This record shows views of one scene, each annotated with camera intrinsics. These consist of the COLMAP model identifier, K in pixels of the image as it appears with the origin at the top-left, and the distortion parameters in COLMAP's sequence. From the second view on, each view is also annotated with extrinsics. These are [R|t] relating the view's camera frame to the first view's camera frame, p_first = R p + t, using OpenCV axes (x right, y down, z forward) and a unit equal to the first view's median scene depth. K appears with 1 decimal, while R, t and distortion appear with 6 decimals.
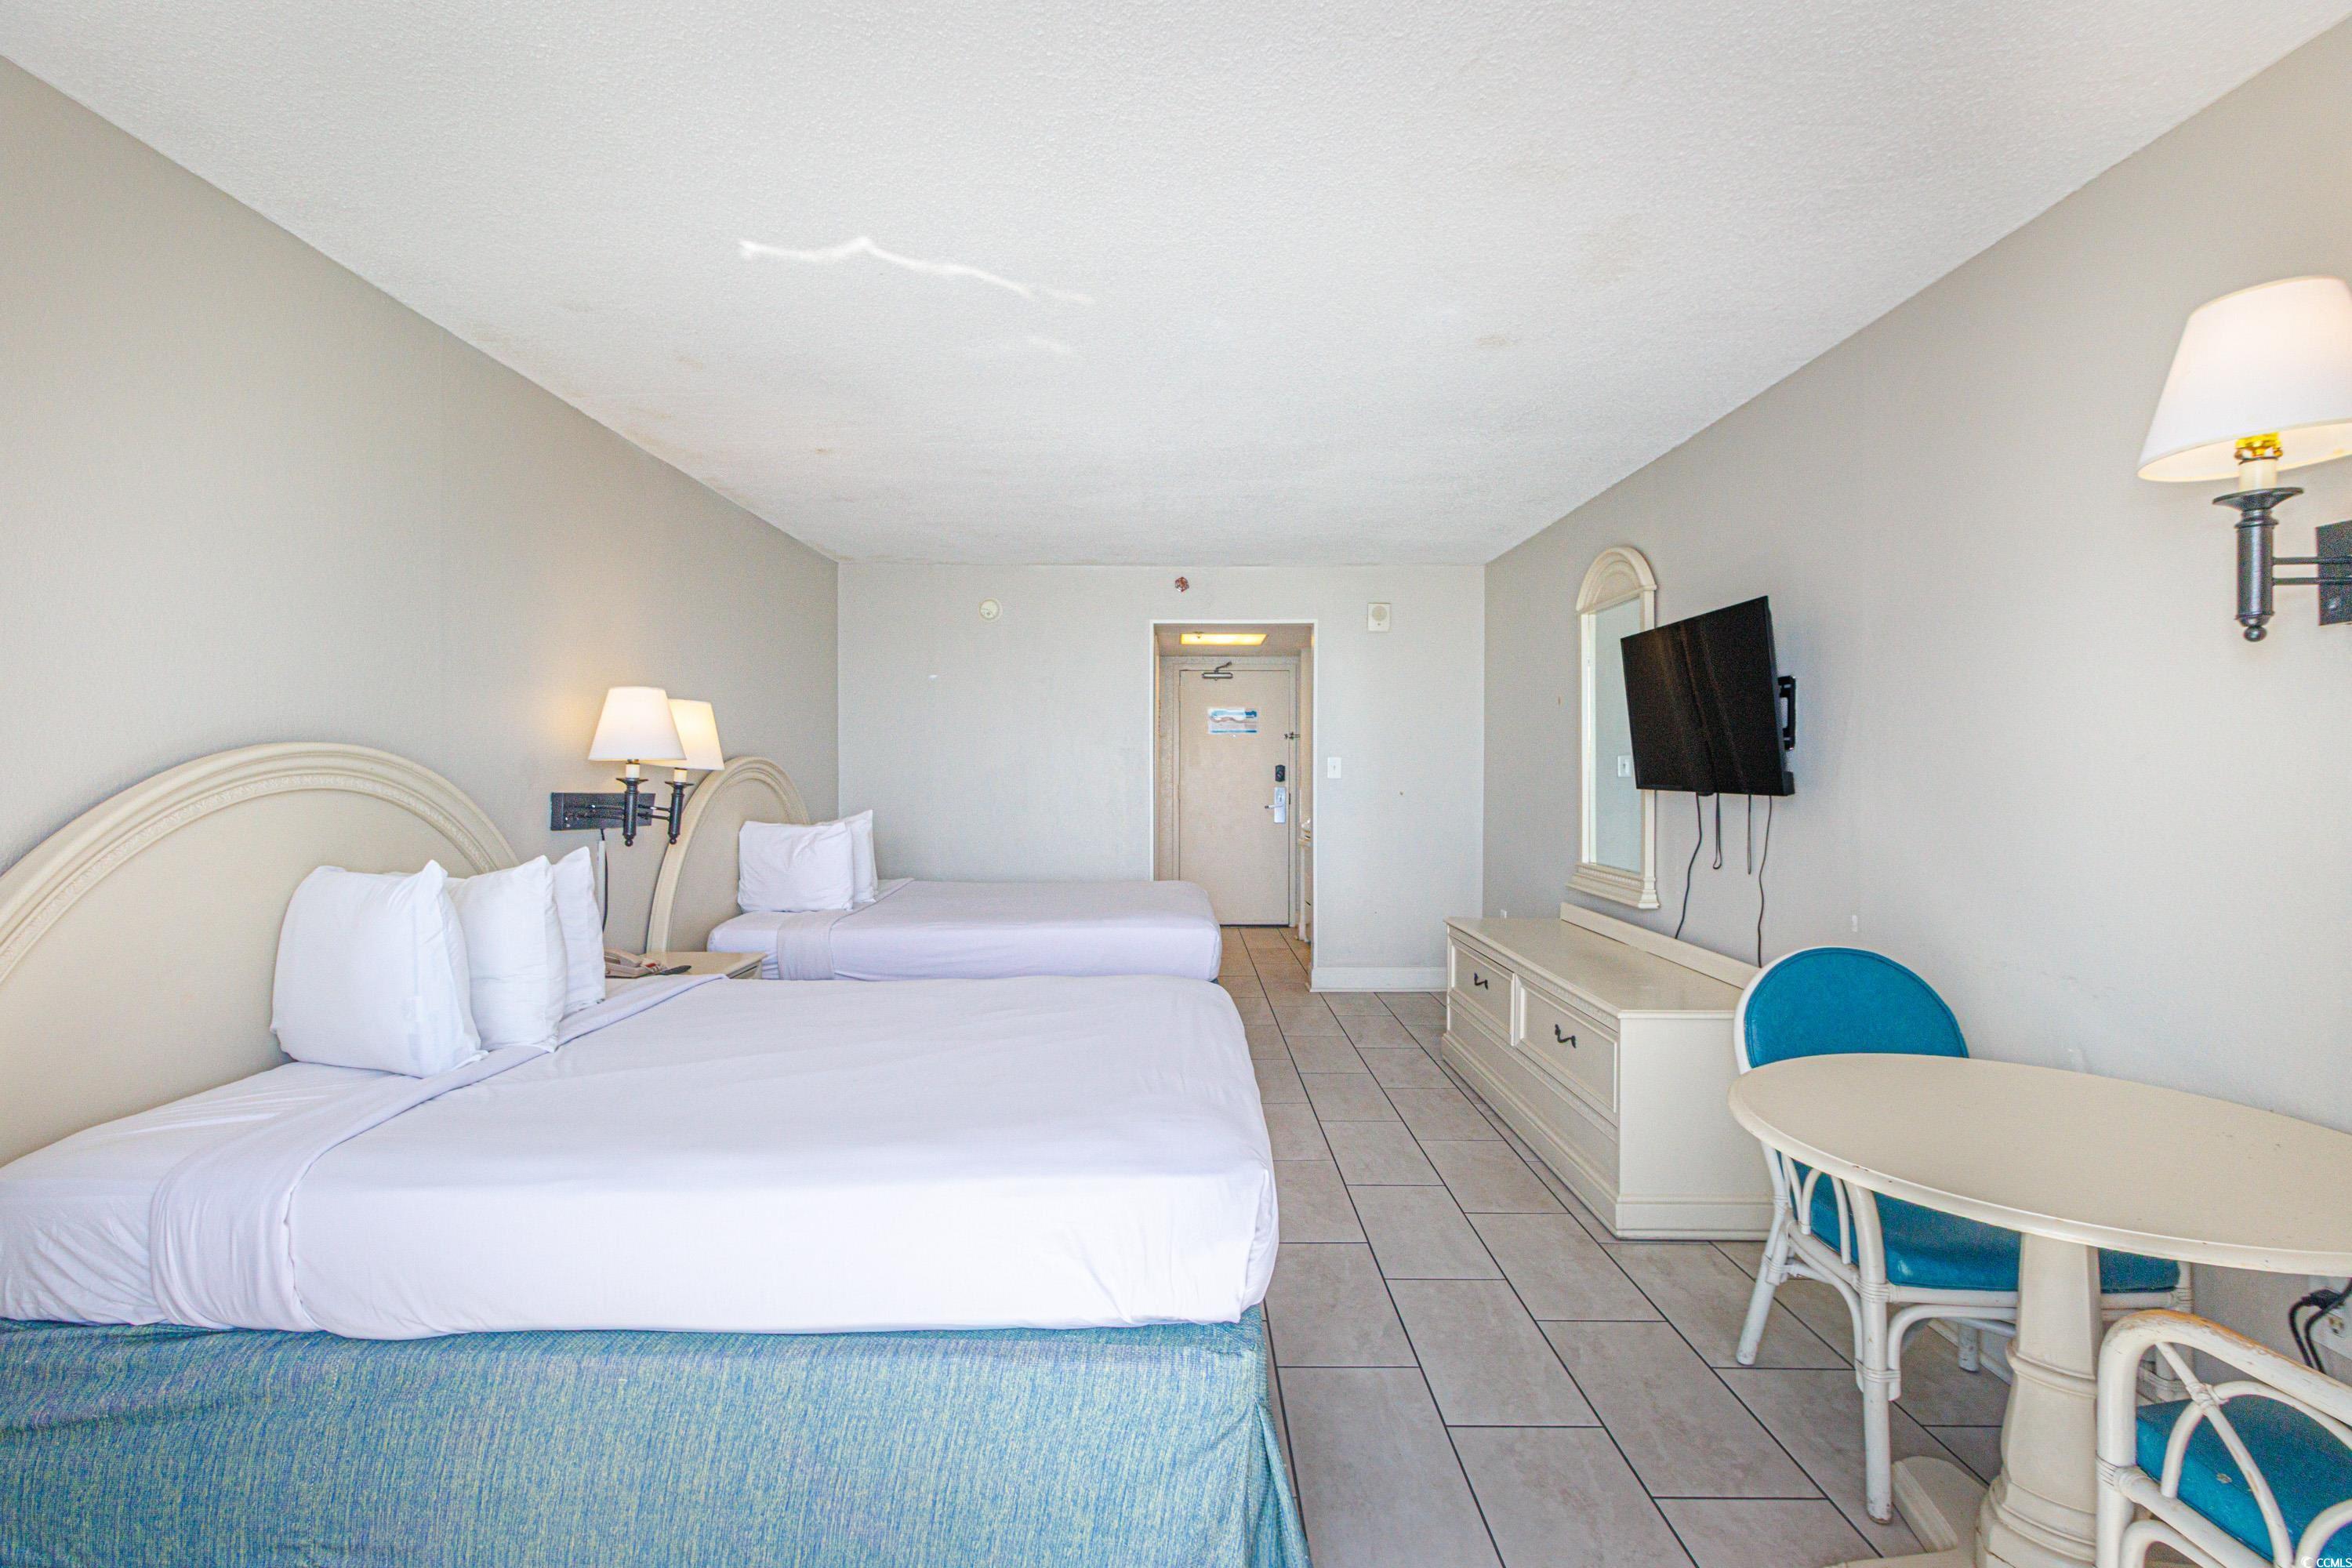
lens RADIAL K [[1083.8, 0, 1169.8], [0, 1083.8, 784.0], [0, 0, 1]] dist [0.000813, 0.000059]
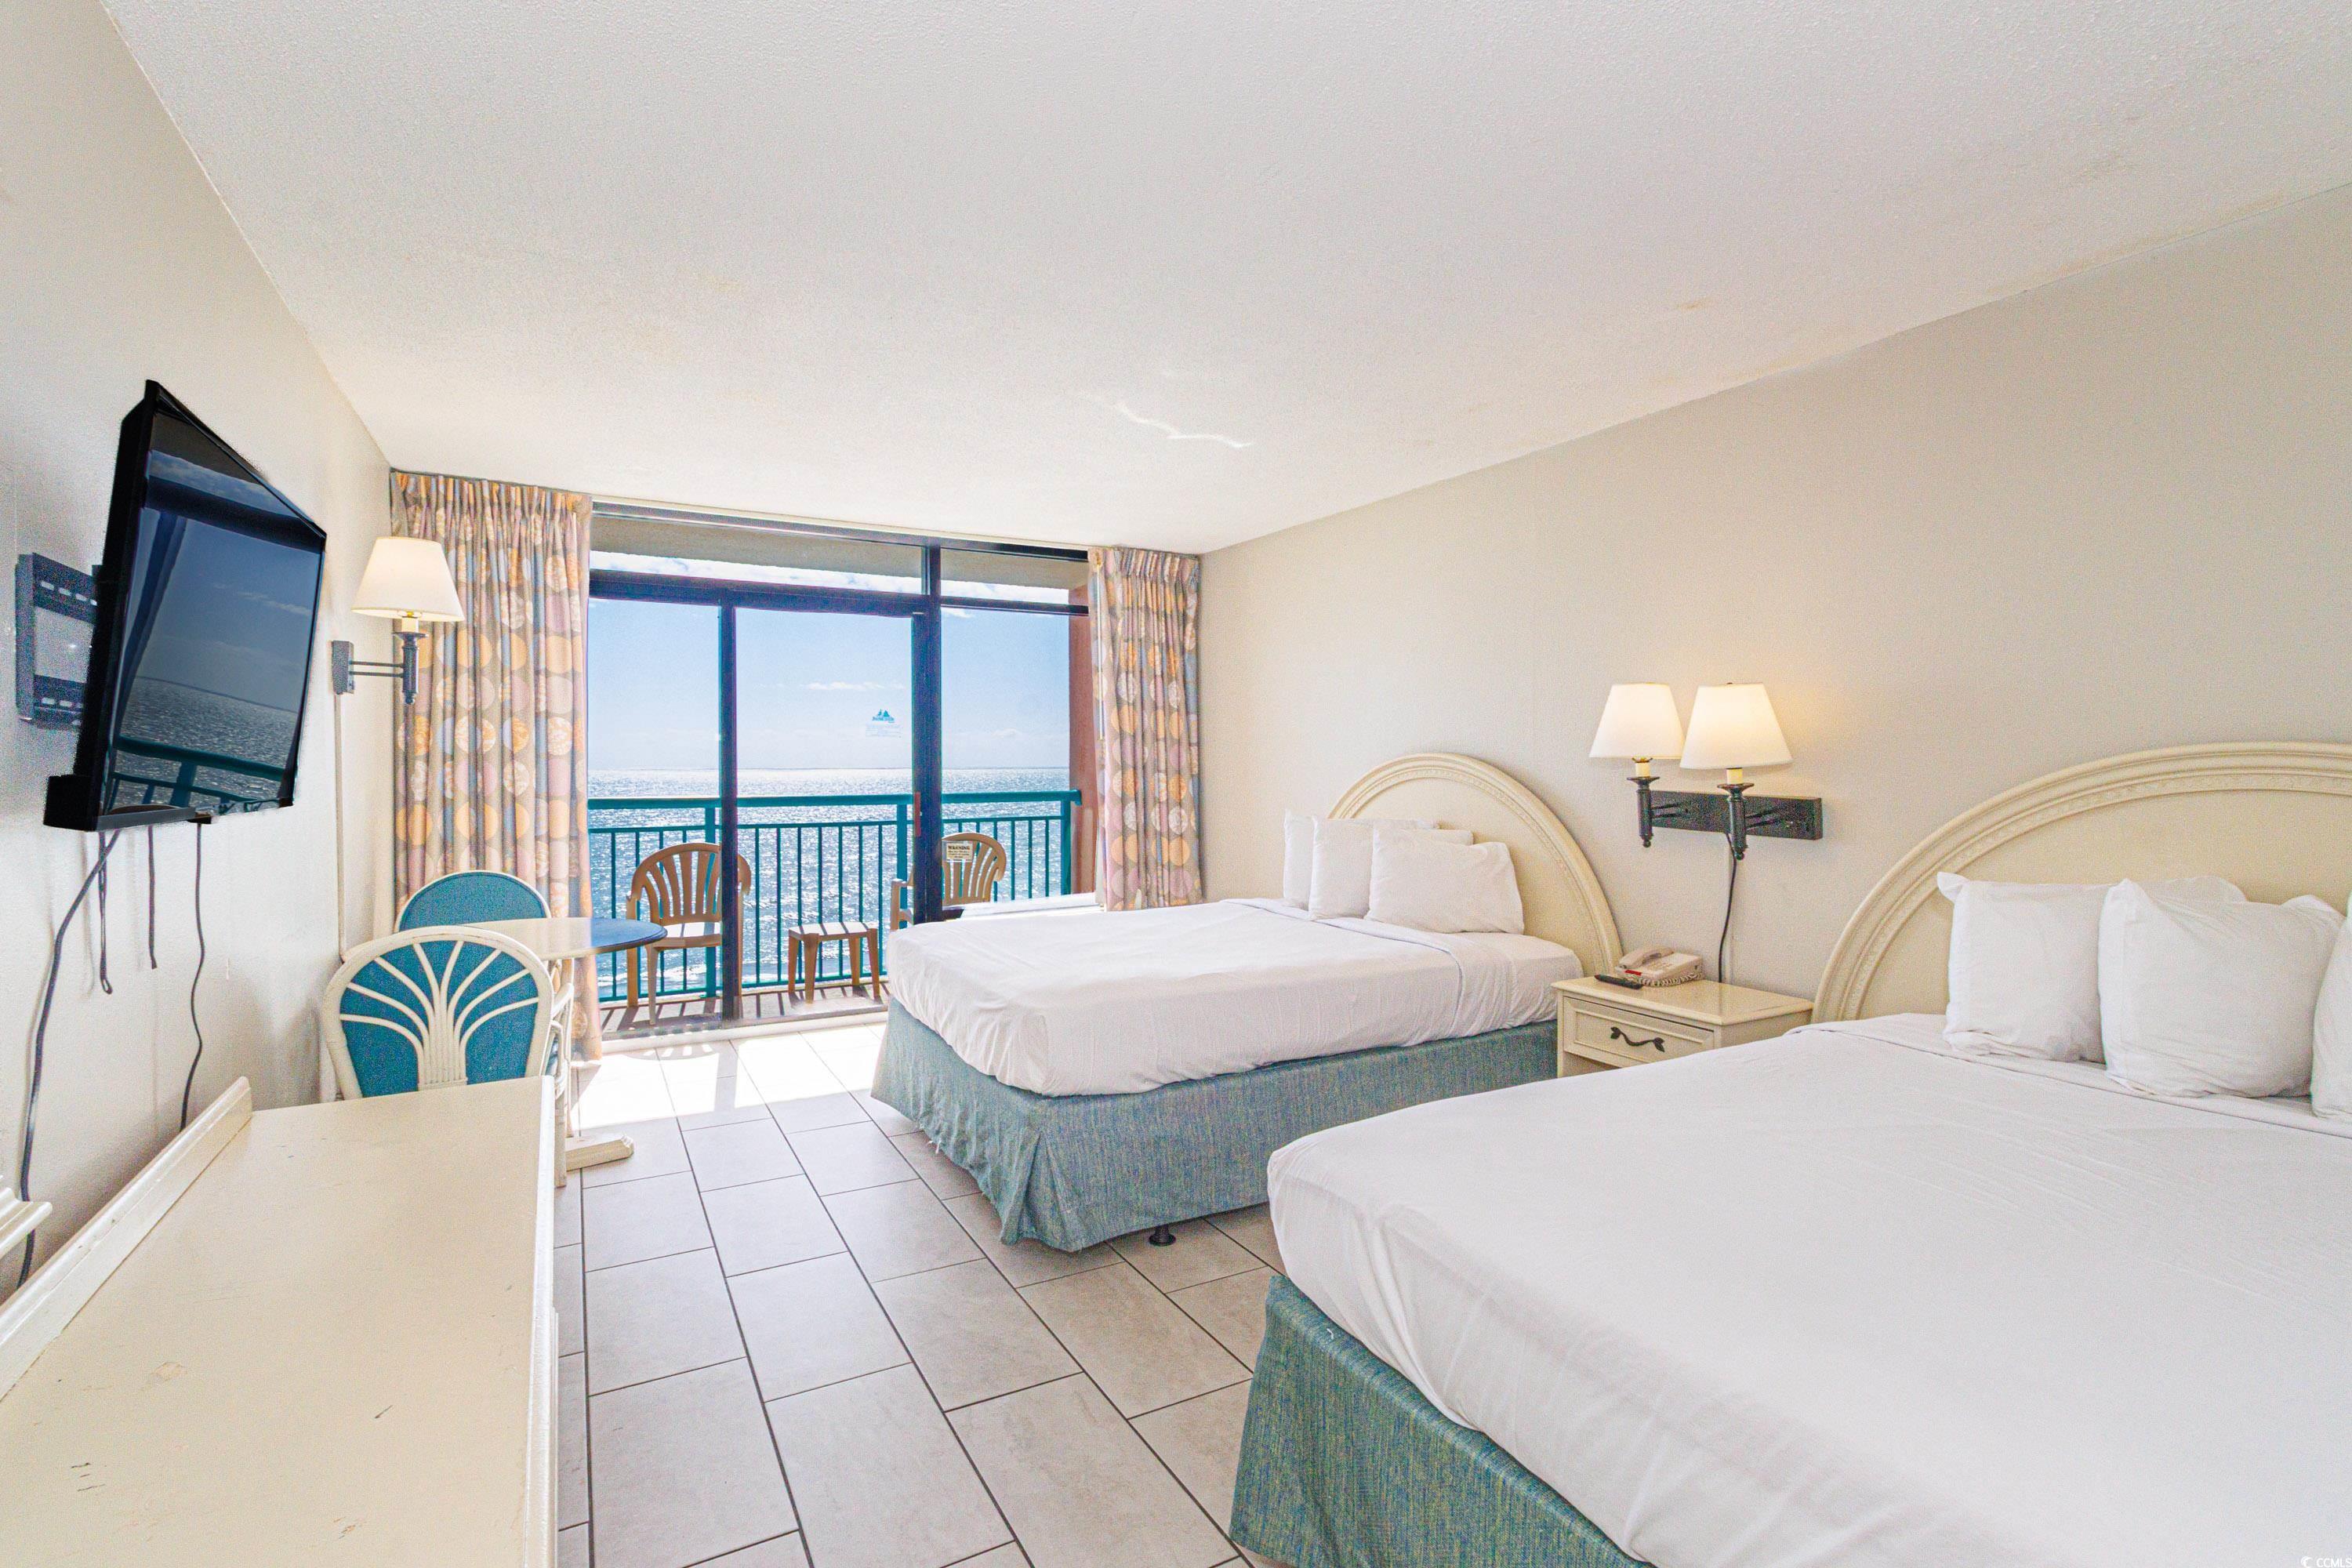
lens RADIAL K [[1081.5, 0, 1176.0], [0, 1081.5, 784.0], [0, 0, 1]] dist [0.000411, 0.000010]
pose [[-0.871371, 0.009065, -0.490541, 0.324825], [-0.006478, 0.999530, 0.029979, -0.023241], [0.490582, 0.029301, -0.870902, 1.550589]]
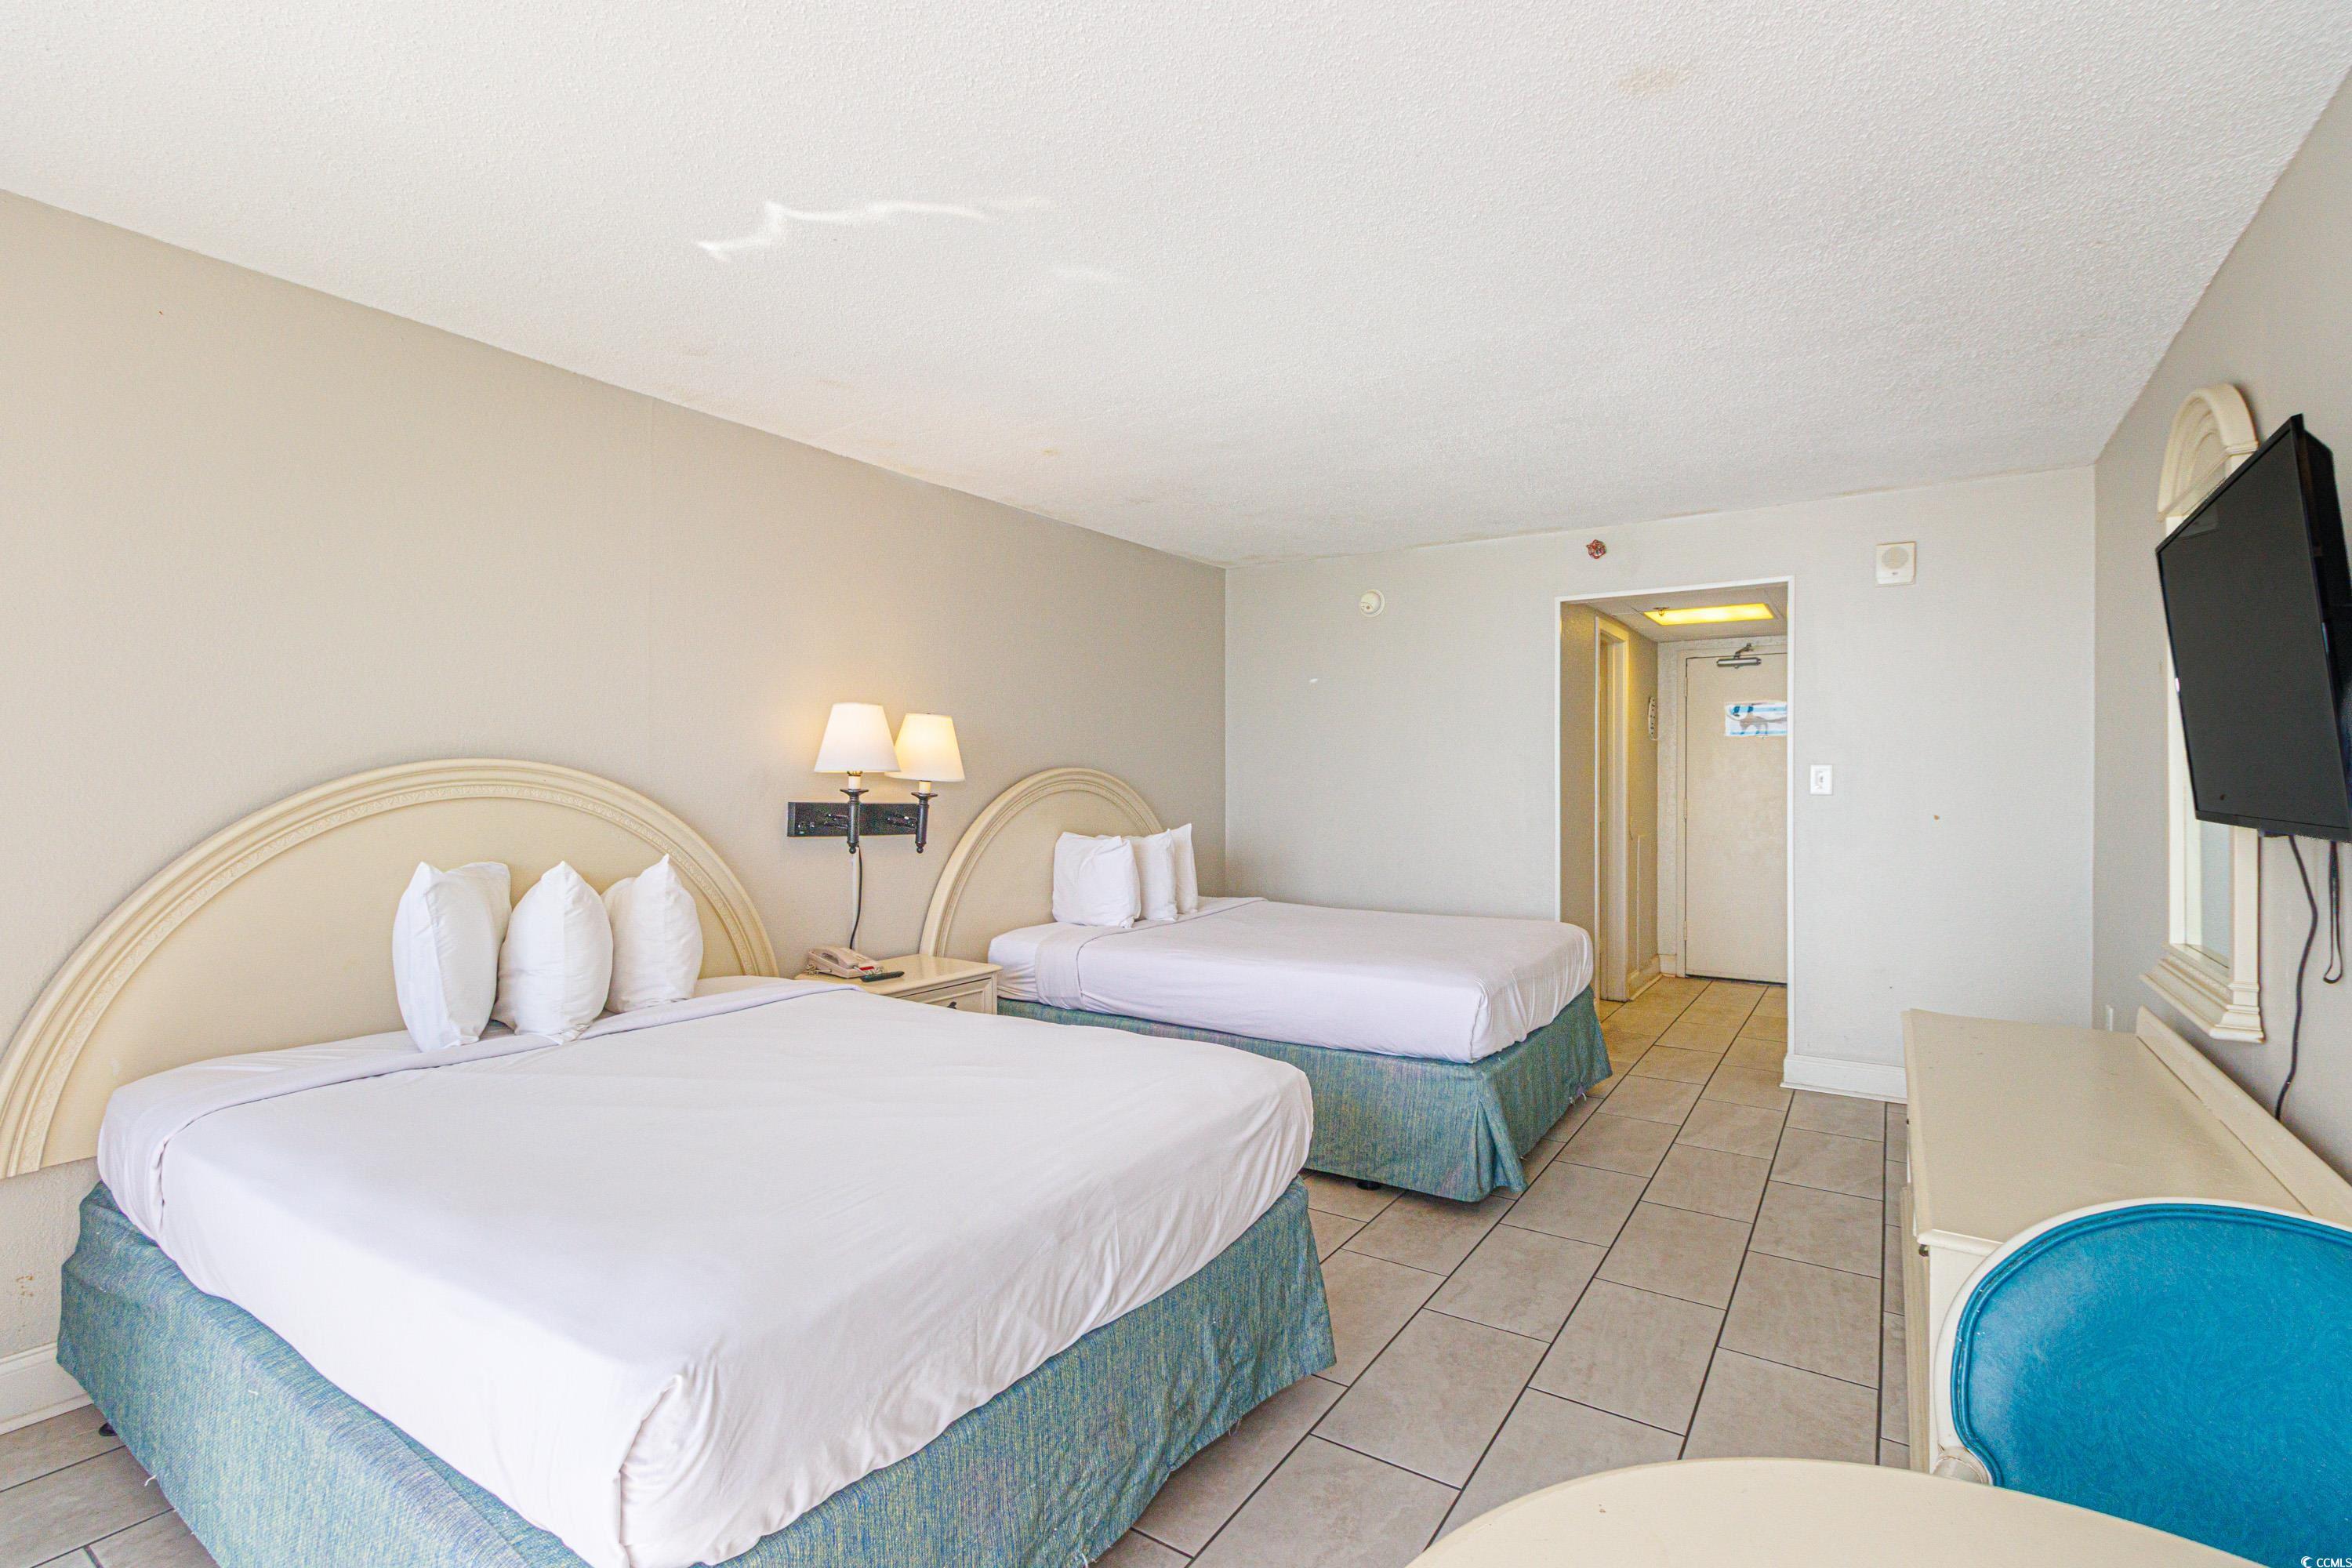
lens RADIAL K [[1083.8, 0, 1169.8], [0, 1083.8, 784.0], [0, 0, 1]] dist [0.000813, 0.000059]
pose [[0.830512, 0.002810, -0.556994, 0.327828], [-0.008480, 0.999935, -0.007600, -0.004771], [0.556937, 0.011035, 0.830482, 0.276133]]
